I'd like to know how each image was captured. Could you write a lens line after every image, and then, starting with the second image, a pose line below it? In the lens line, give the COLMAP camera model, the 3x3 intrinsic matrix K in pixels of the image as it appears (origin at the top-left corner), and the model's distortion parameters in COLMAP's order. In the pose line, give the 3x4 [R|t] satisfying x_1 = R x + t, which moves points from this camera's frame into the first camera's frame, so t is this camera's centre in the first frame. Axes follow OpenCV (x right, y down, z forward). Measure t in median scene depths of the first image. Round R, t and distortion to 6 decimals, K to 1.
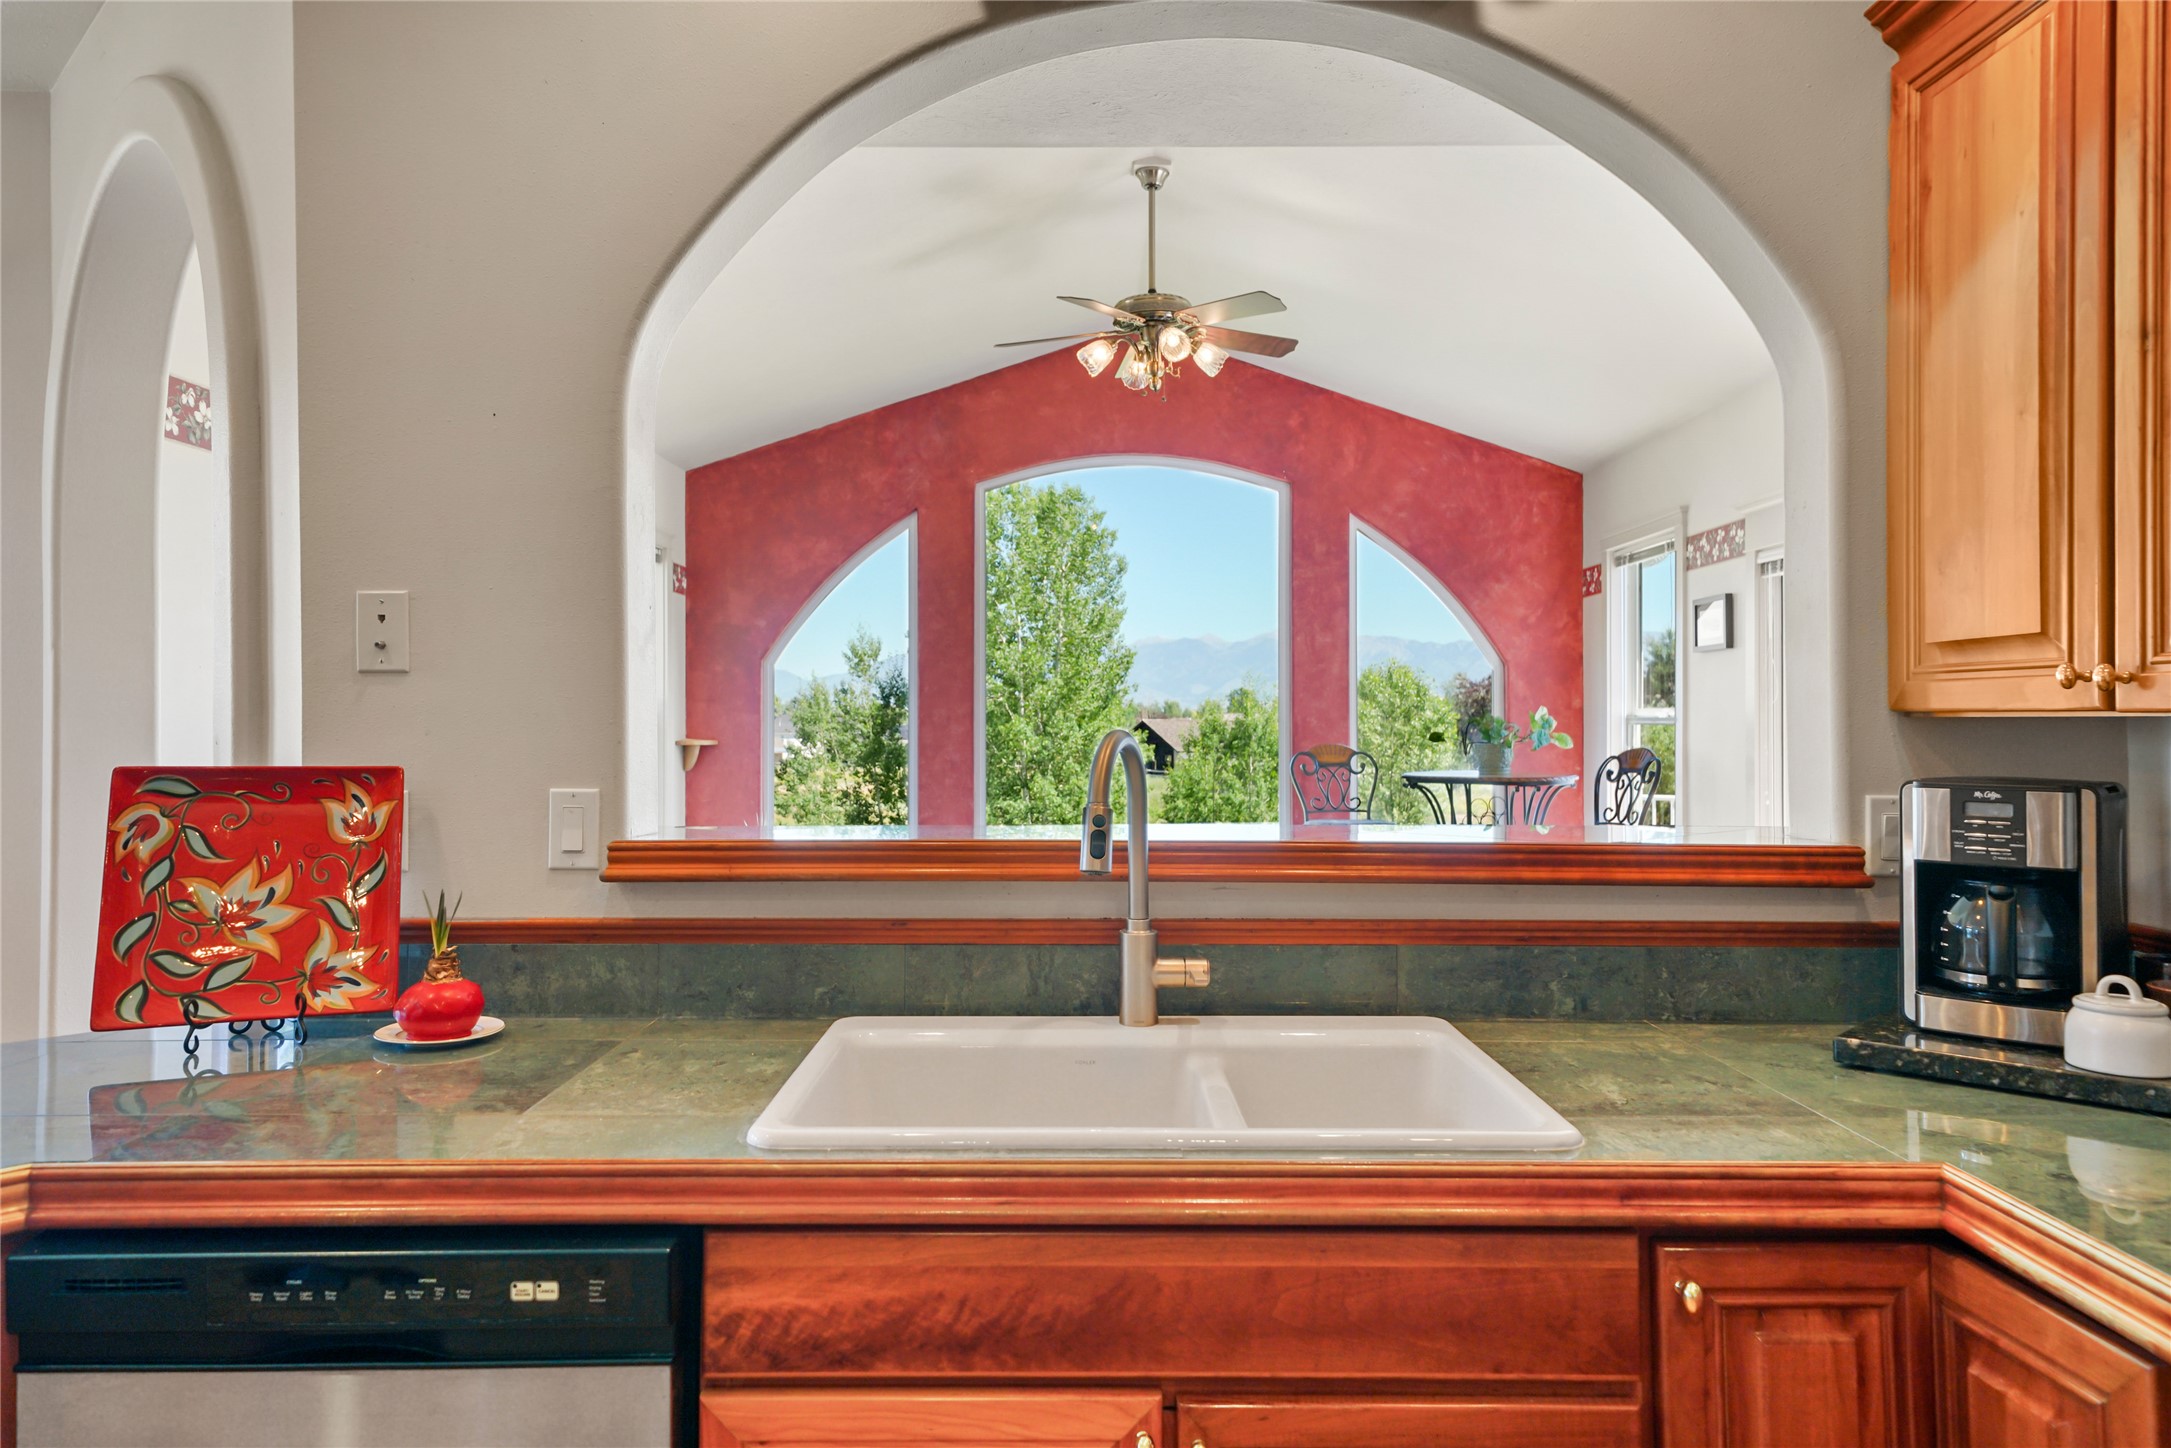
lens RADIAL K [[1501.3, 0, 1086.2], [0, 1501.3, 727.5], [0, 0, 1]] dist [0.000015, 0.000000]
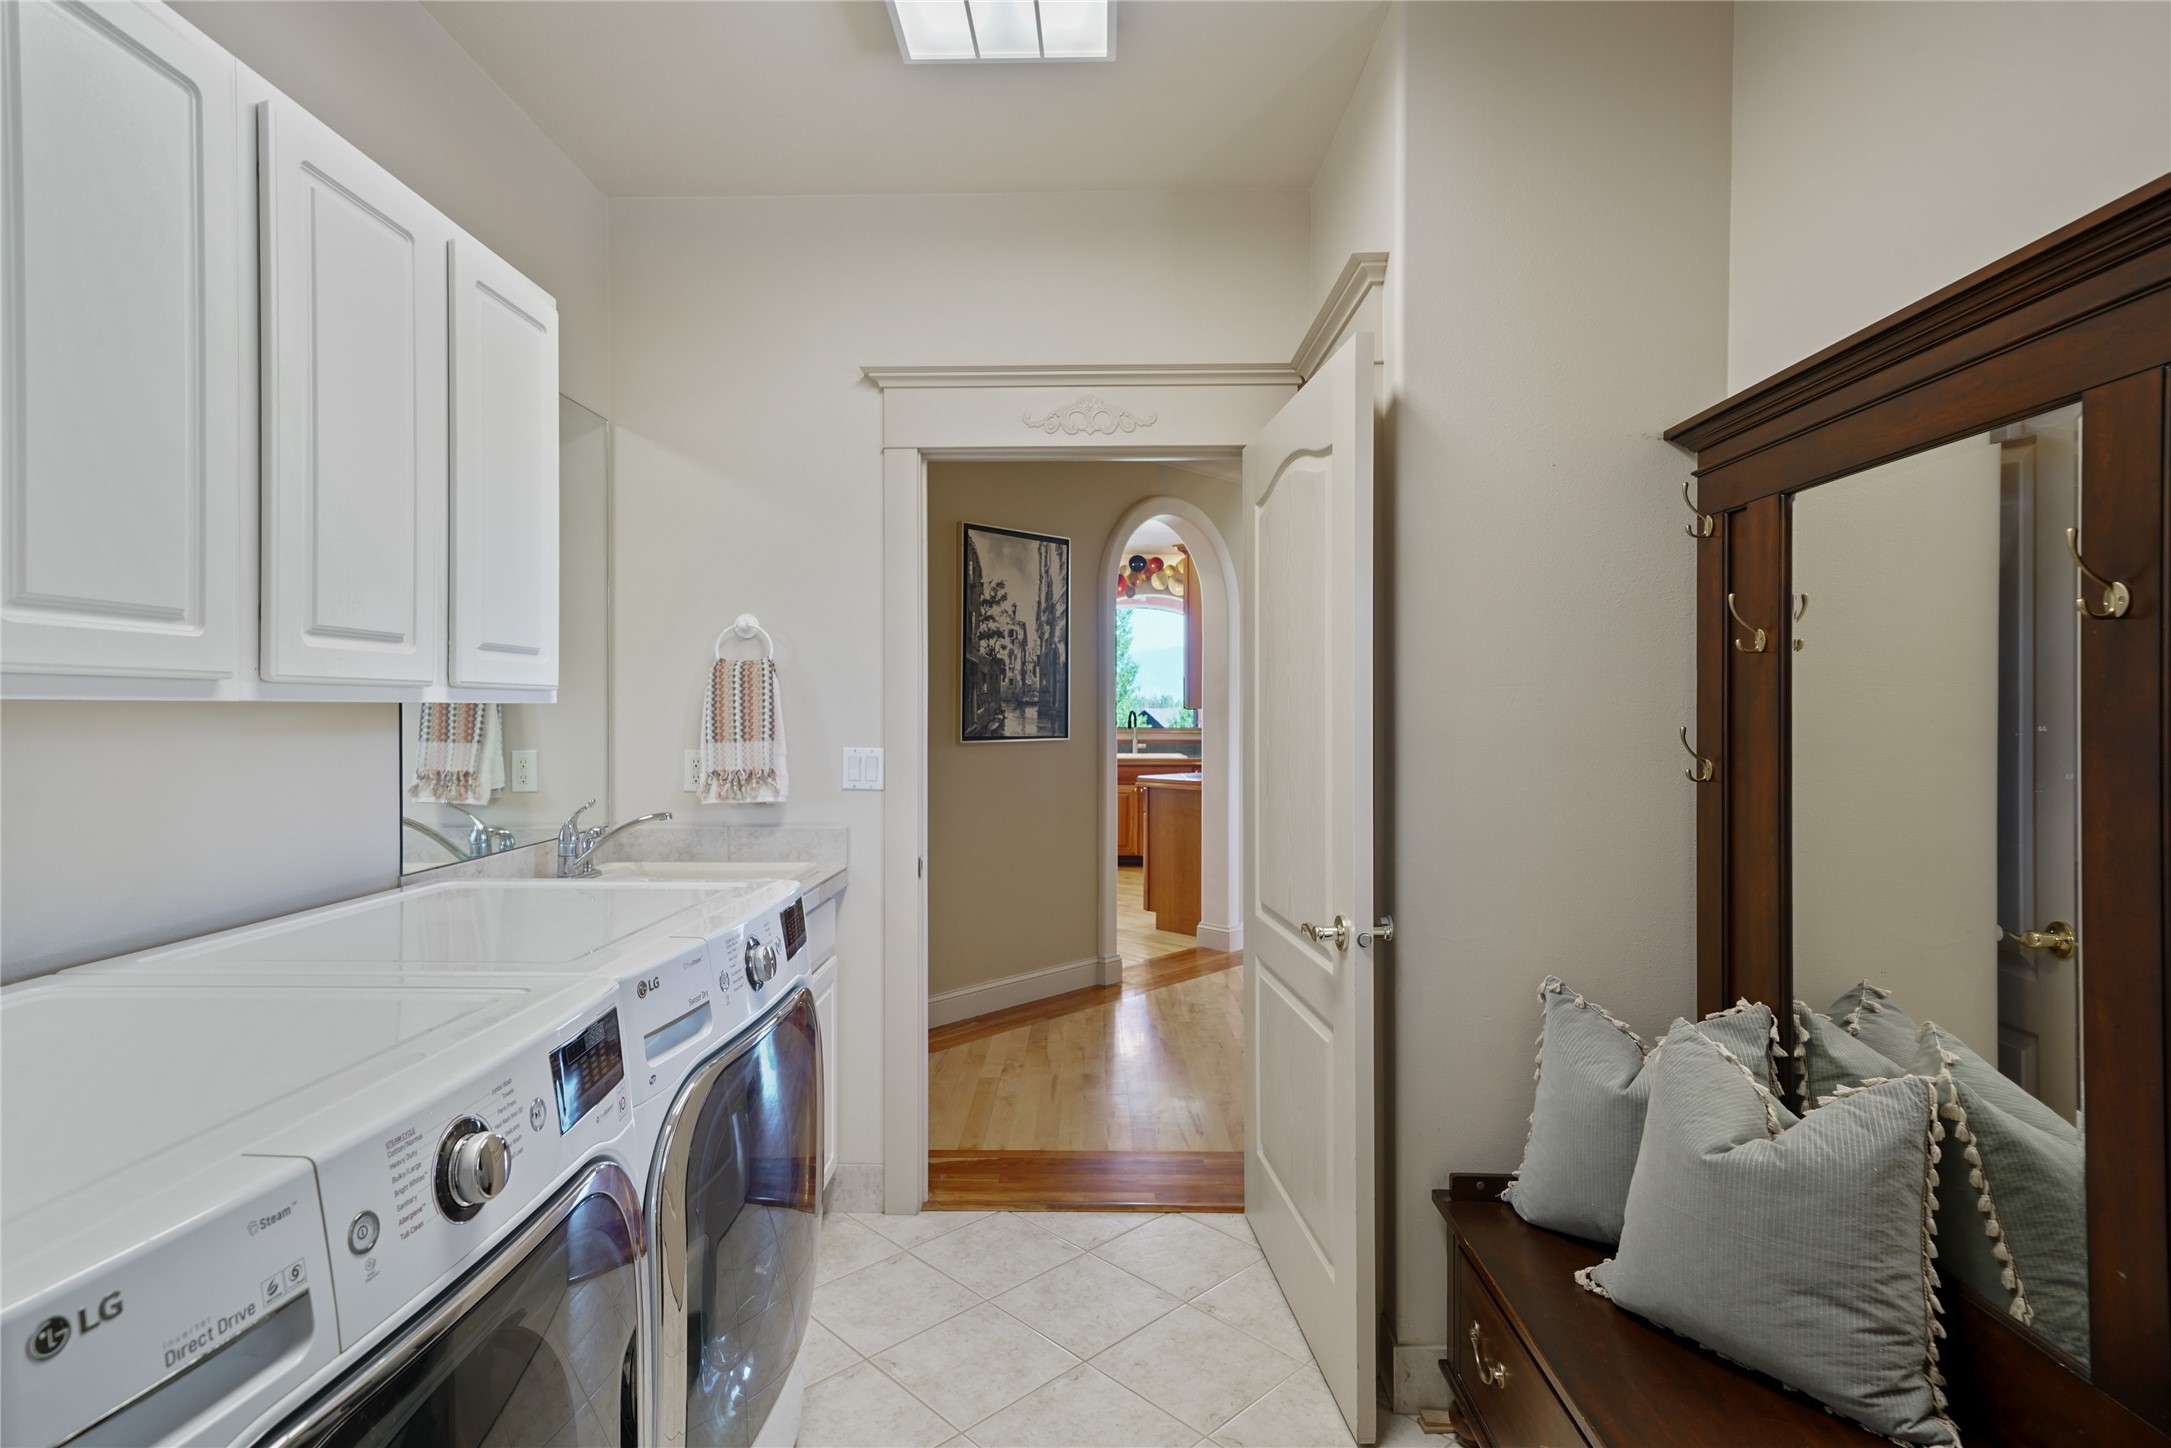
lens RADIAL K [[1101.6, 0, 1079.9], [0, 1101.6, 718.1], [0, 0, 1]] dist [0.001819, 0.000126]
pose [[0.999757, -0.001817, -0.021961, -0.003979], [0.001891, 0.999993, 0.003378, 0.000728], [0.021955, -0.003419, 0.999753, -0.149795]]
